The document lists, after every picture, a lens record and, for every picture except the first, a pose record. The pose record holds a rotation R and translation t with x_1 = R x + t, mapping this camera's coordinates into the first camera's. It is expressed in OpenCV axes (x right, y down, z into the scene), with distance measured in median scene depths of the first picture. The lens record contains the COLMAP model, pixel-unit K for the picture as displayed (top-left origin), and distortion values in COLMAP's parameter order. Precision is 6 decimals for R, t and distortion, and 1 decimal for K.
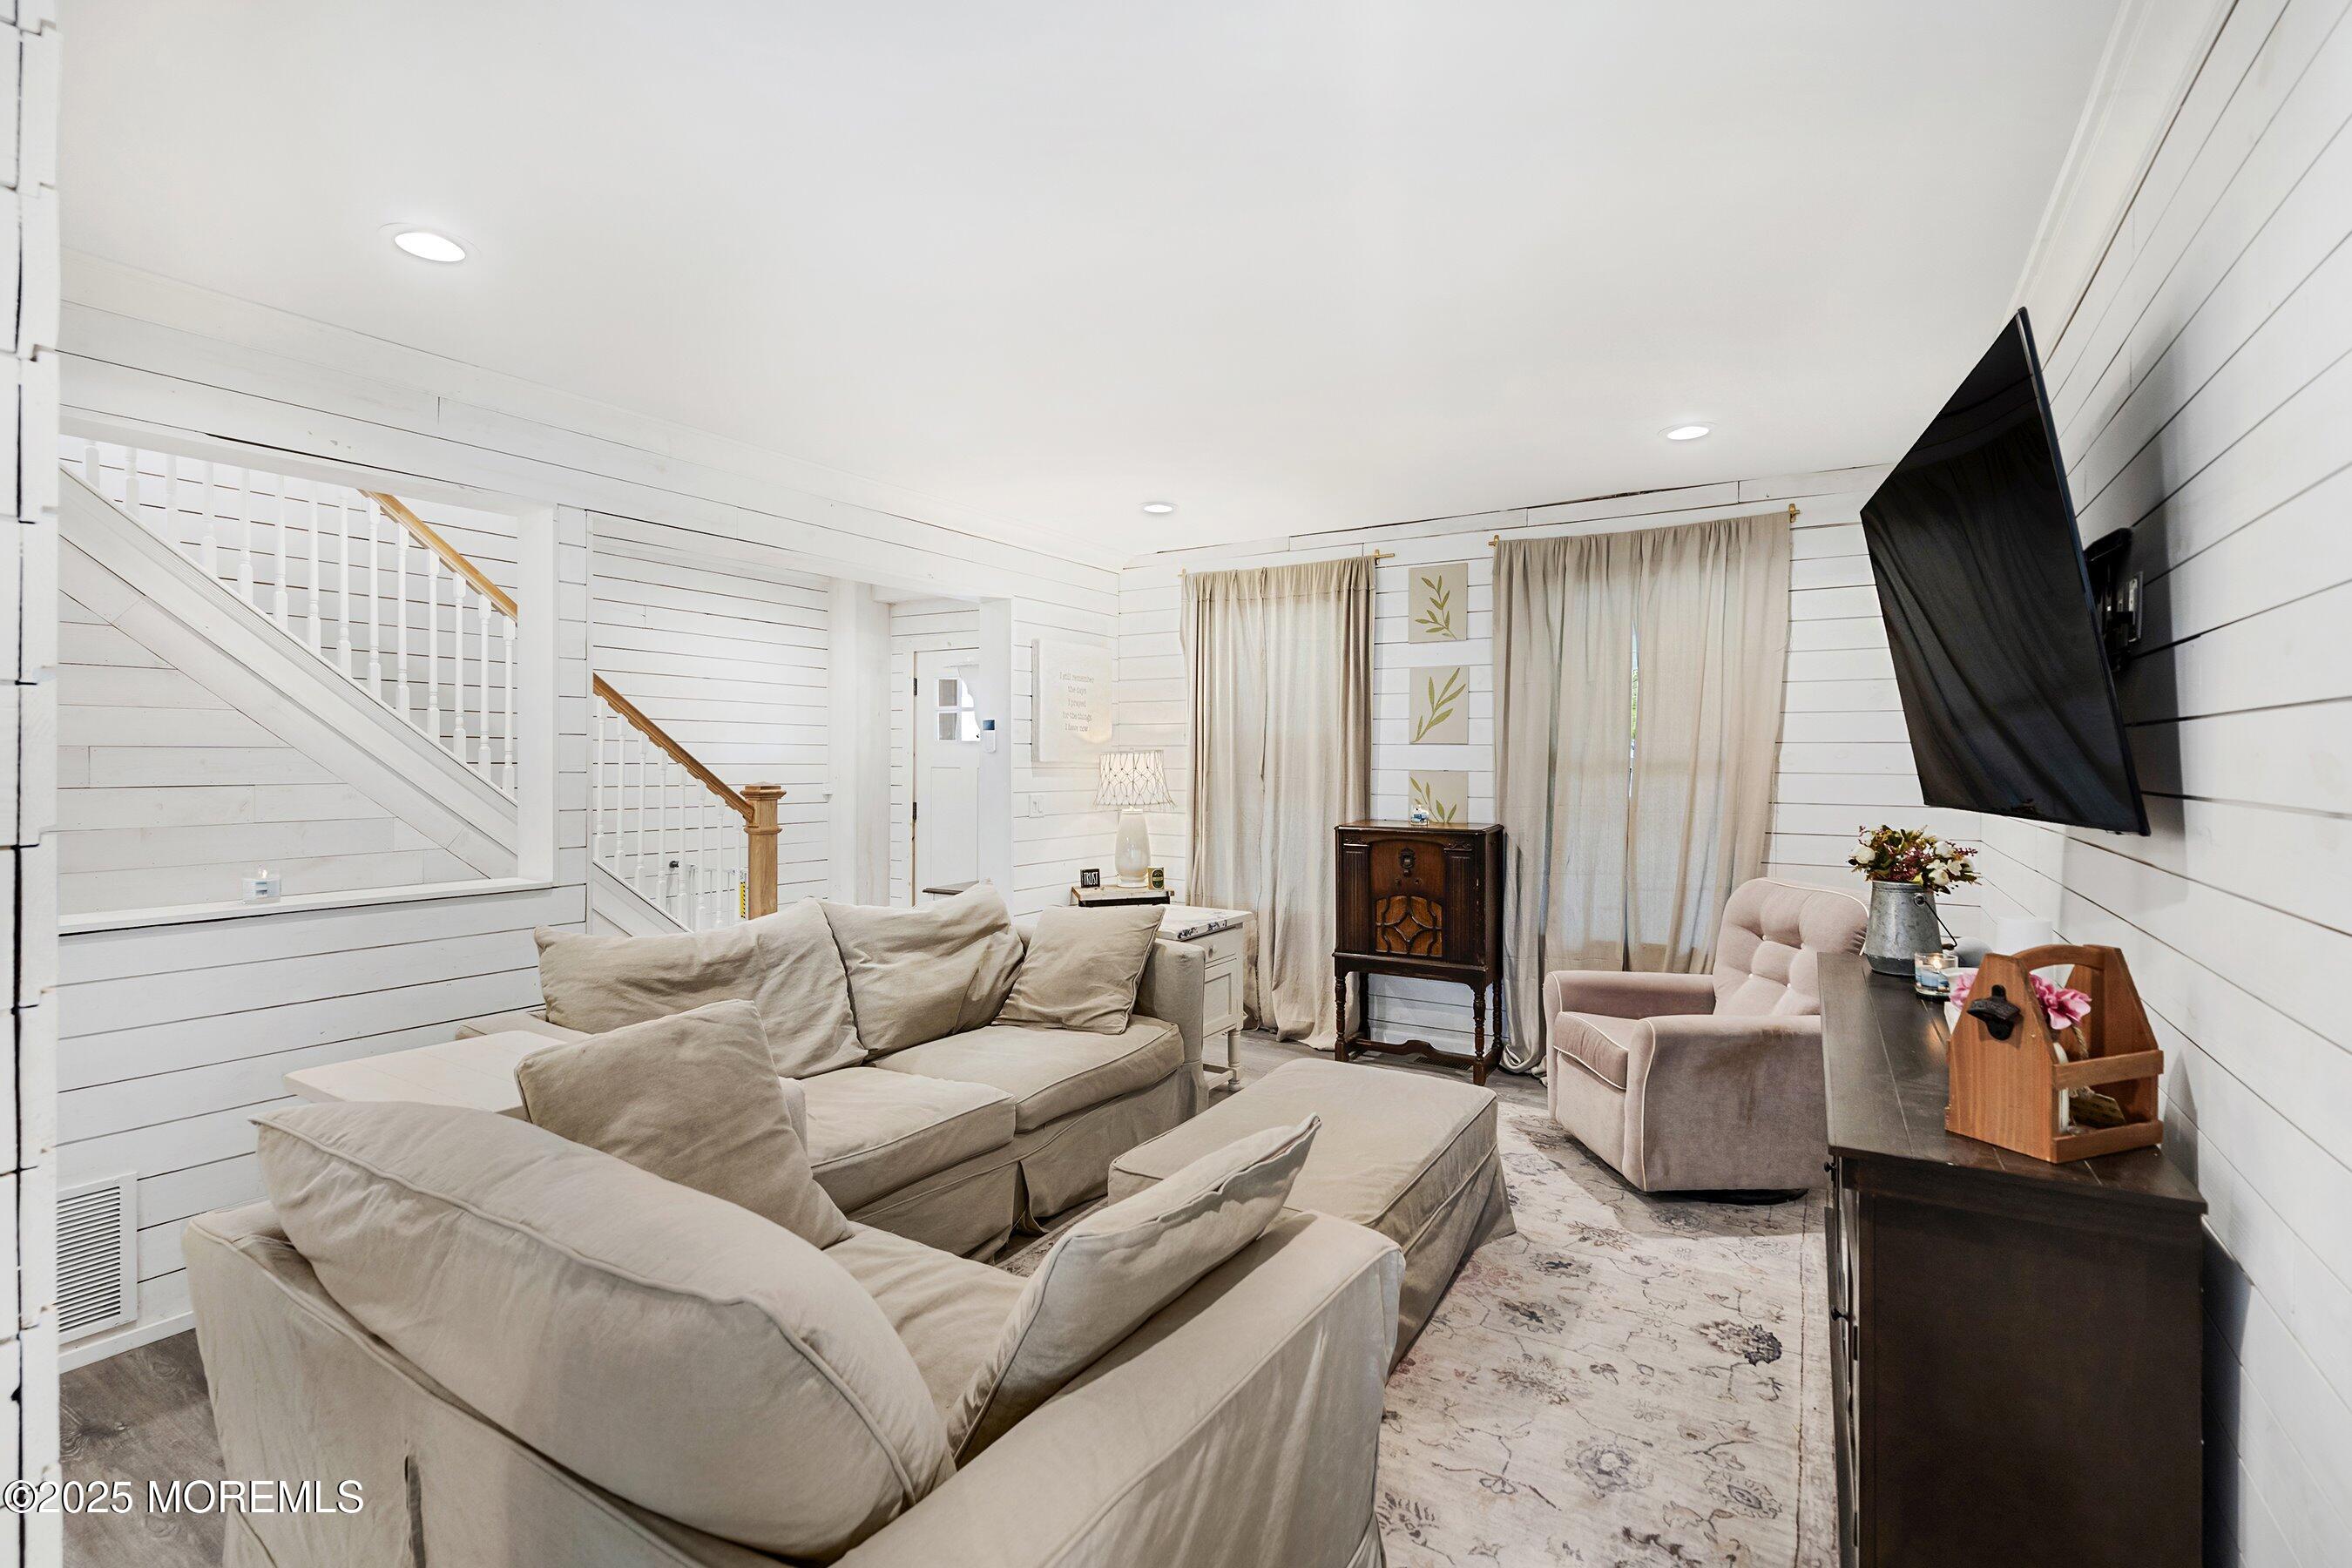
lens RADIAL K [[1034.4, 0, 1130.3], [0, 1034.4, 750.8], [0, 0, 1]] dist [-0.000848, -0.000082]
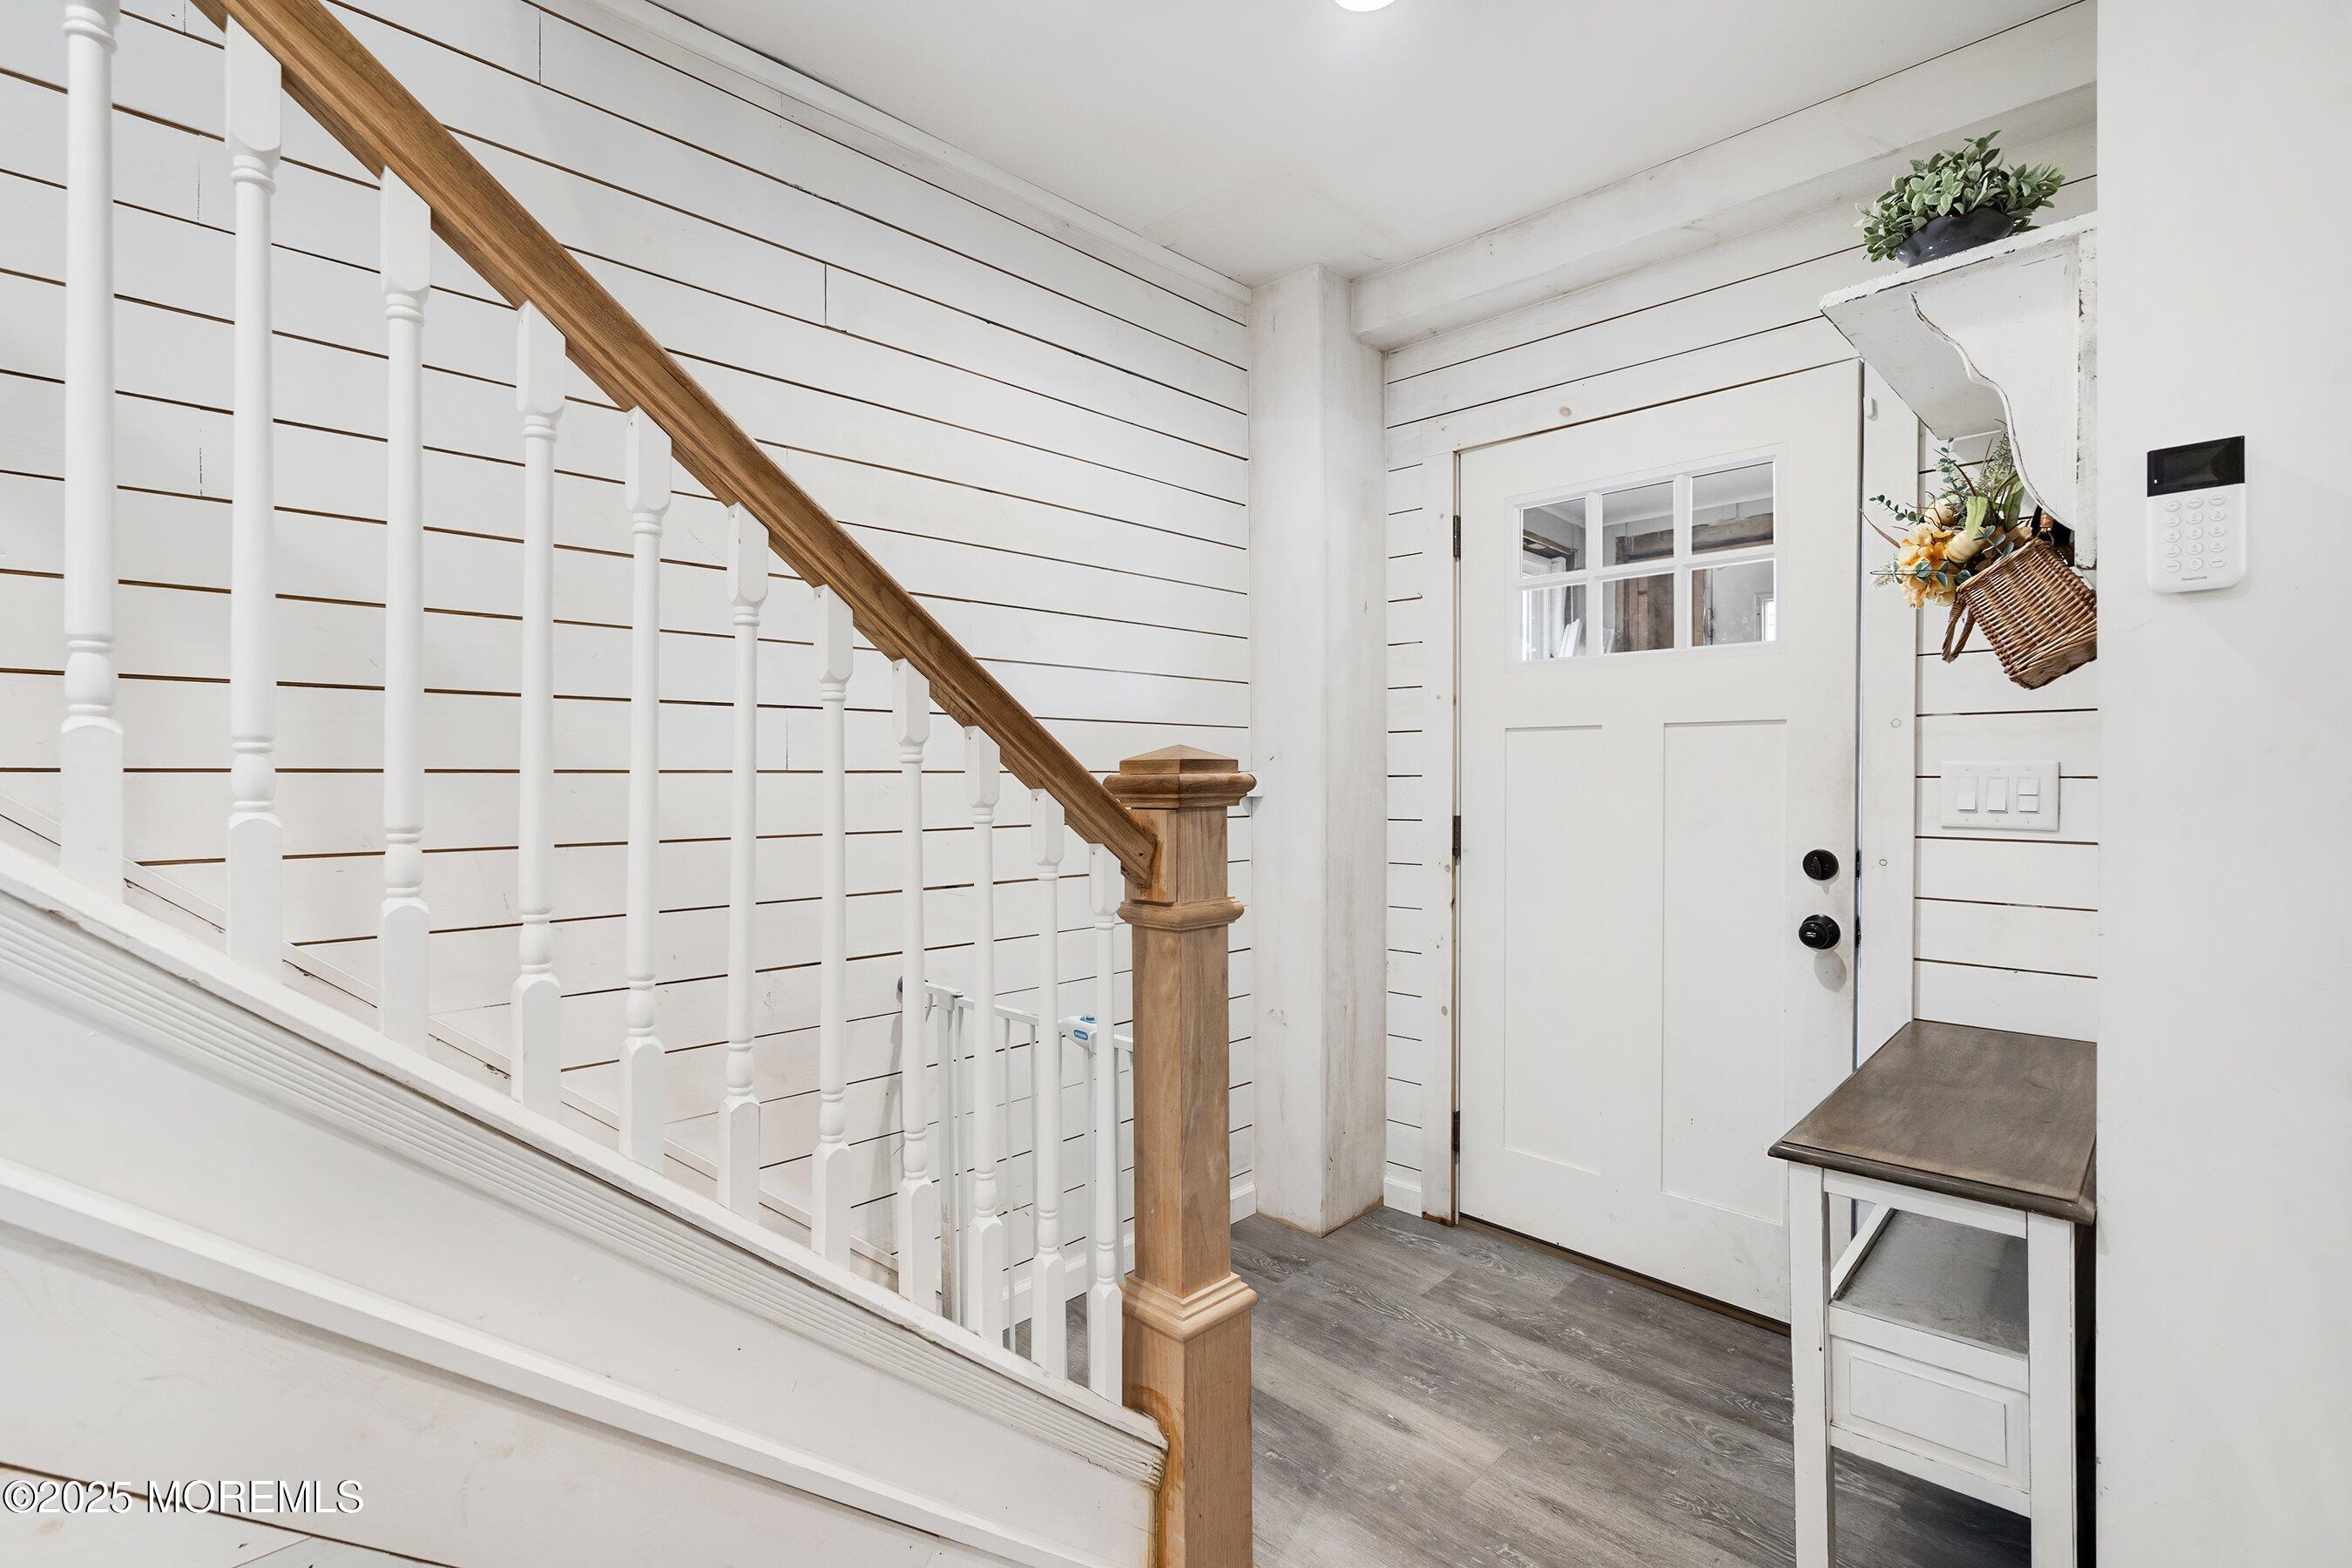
lens RADIAL K [[1045.0, 0, 1176.0], [0, 1045.0, 784.0], [0, 0, 1]] dist [-0.002652, -0.000385]
pose [[0.980467, -0.002780, -0.196665, -0.298607], [0.007003, 0.999759, 0.020782, 0.034595], [0.196560, -0.021754, 0.980250, 0.714188]]
